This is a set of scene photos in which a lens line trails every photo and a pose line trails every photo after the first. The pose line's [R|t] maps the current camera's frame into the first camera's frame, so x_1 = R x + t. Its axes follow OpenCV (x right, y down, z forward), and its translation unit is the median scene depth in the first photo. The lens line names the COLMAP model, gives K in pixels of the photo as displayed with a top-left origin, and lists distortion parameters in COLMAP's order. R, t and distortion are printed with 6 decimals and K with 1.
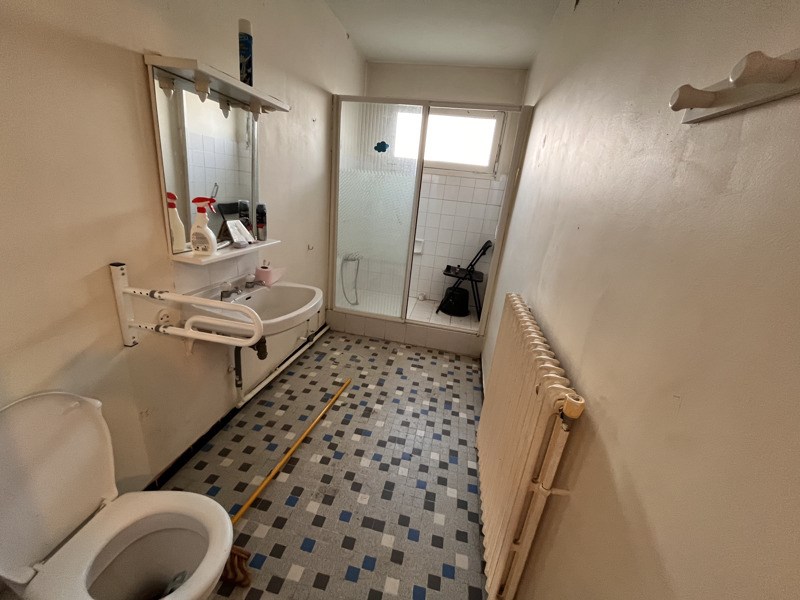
lens RADIAL K [[320.2, 0, 396.0], [0, 320.2, 297.4], [0, 0, 1]] dist [-0.002031, 0.000062]
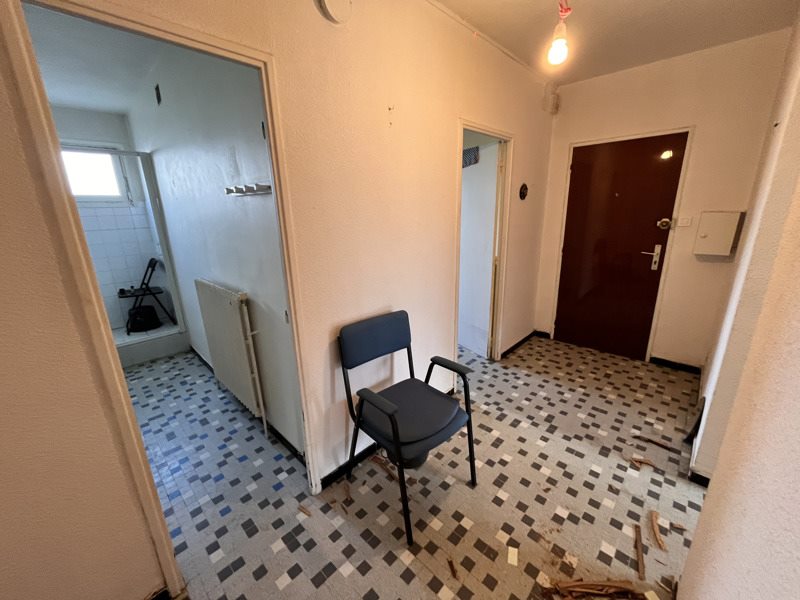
lens RADIAL K [[320.2, 0, 397.3], [0, 320.2, 303.6], [0, 0, 1]] dist [-0.002031, 0.000062]
pose [[0.532155, -0.340807, 0.775023, -0.264973], [0.350012, 0.922074, 0.165142, 0.128686], [-0.770910, 0.183386, 0.609973, -0.498020]]
